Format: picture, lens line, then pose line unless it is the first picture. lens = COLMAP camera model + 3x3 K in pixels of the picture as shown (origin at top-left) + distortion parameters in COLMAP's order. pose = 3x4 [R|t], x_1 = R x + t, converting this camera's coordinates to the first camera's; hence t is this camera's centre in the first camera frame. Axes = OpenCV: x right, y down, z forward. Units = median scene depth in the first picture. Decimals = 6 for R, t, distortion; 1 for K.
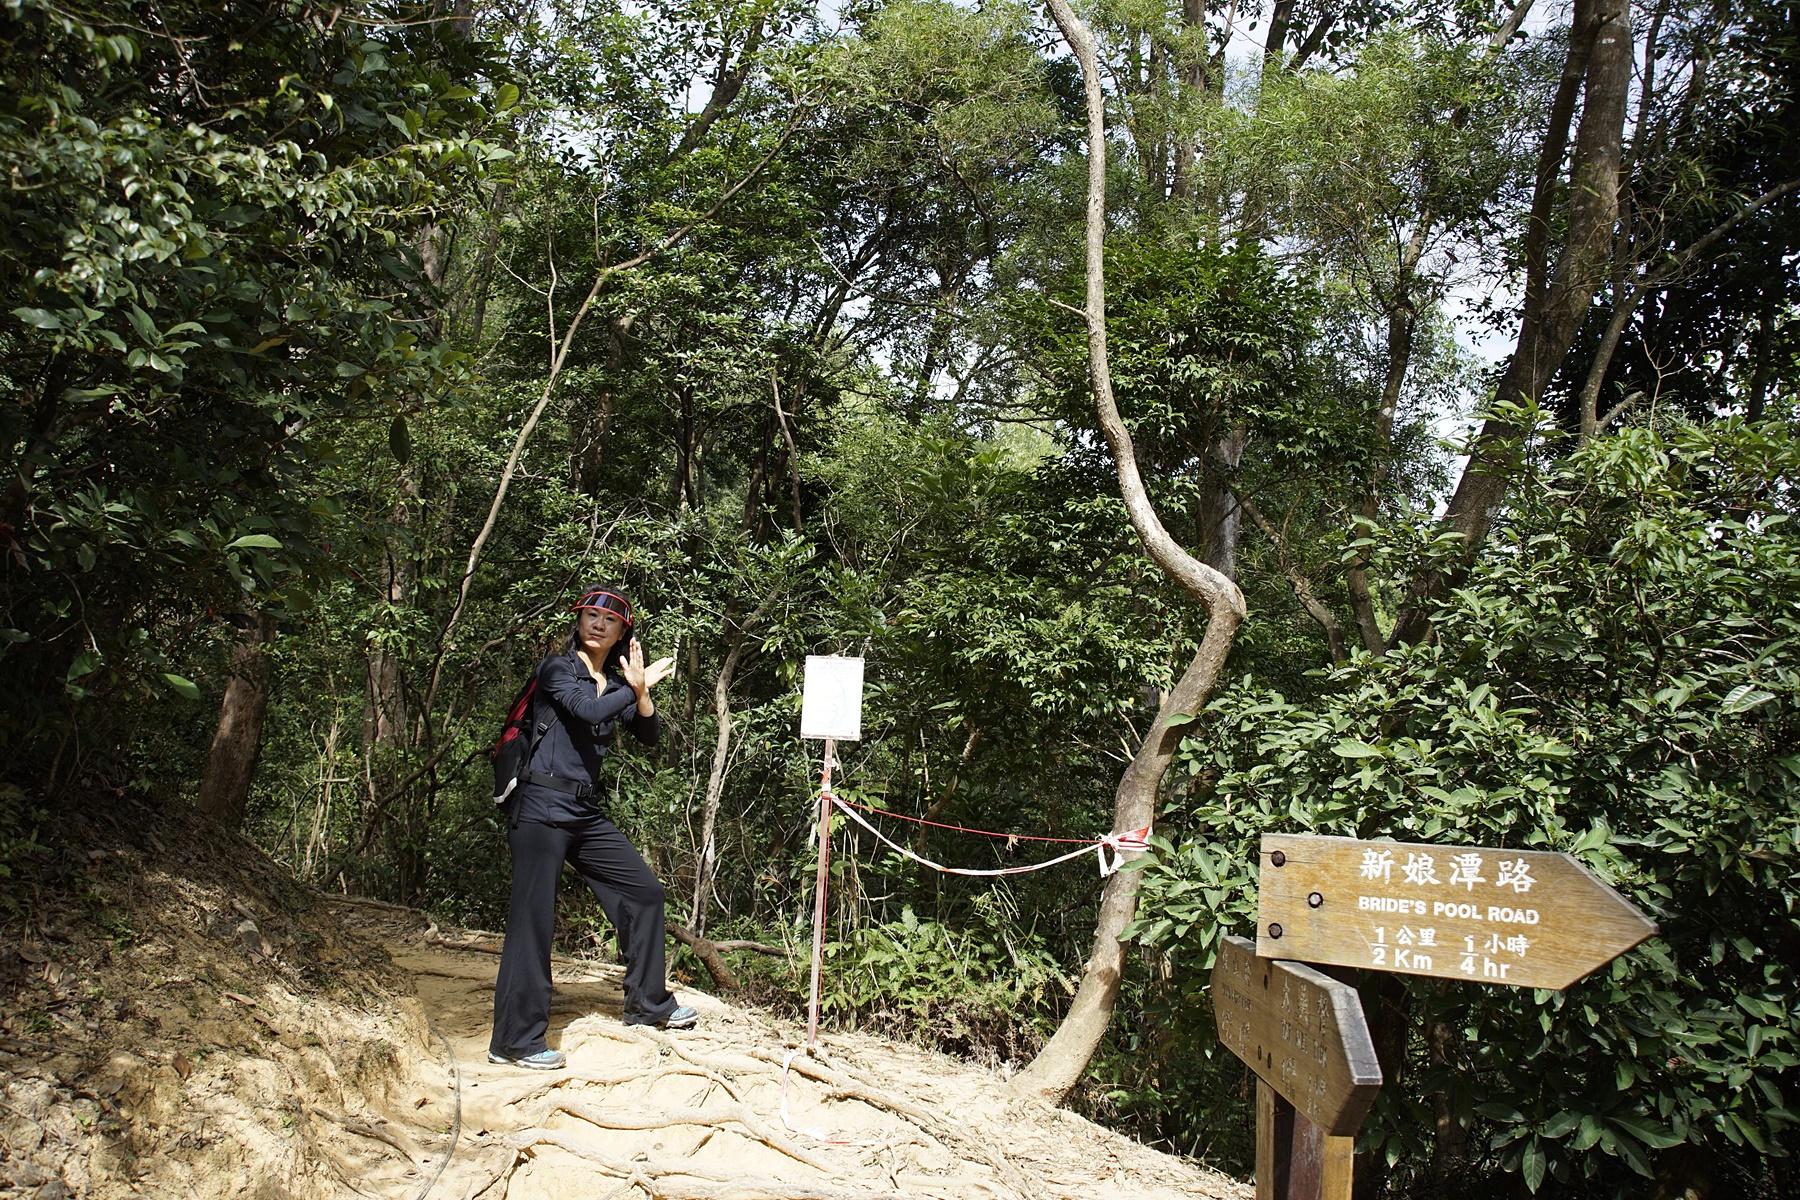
lens RADIAL K [[1442.6, 0, 893.2], [0, 1442.6, 603.0], [0, 0, 1]] dist [-0.121703, 0.121845]
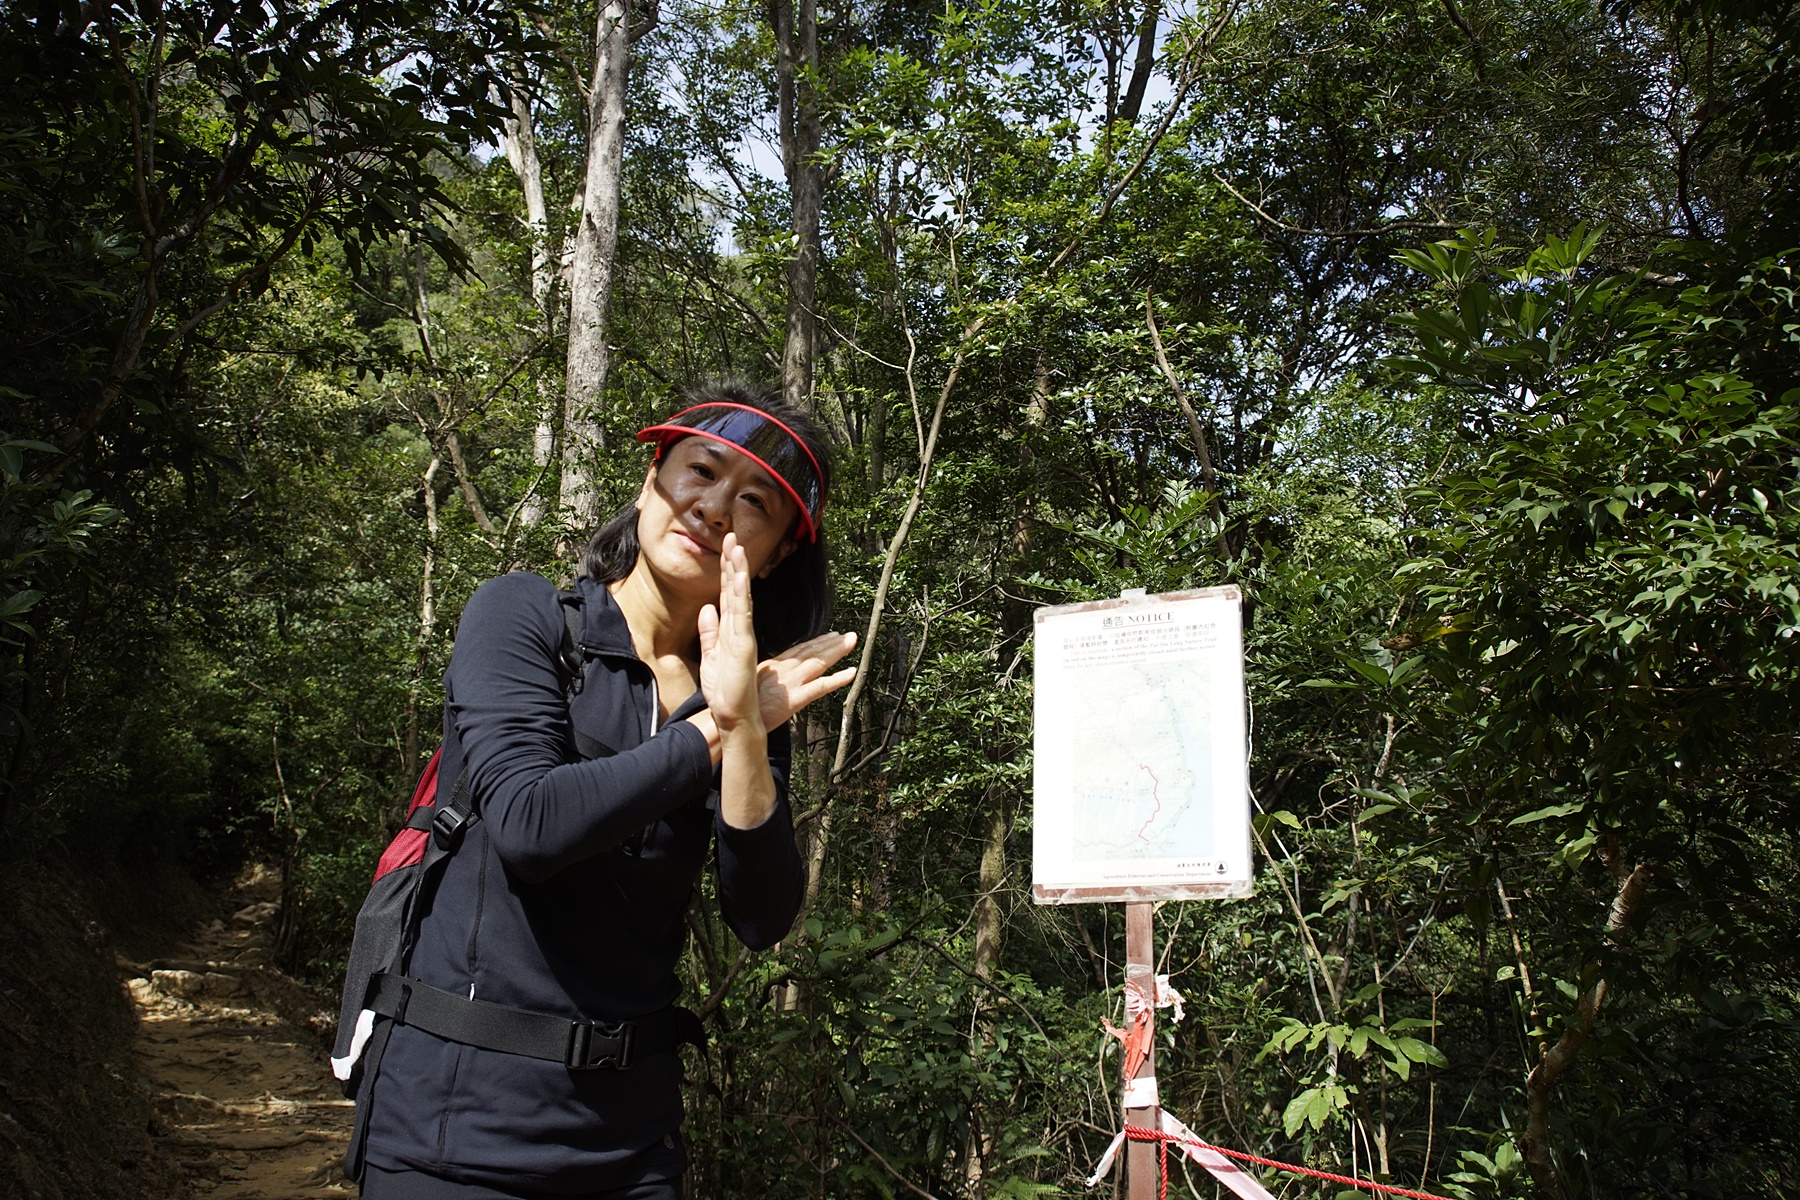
lens RADIAL K [[1442.6, 0, 893.2], [0, 1442.6, 603.0], [0, 0, 1]] dist [-0.121703, 0.121845]
pose [[0.927401, -0.140685, -0.346604, 0.008746], [0.090466, 0.983429, -0.157111, 0.052580], [0.362964, 0.114349, 0.924760, 0.496437]]
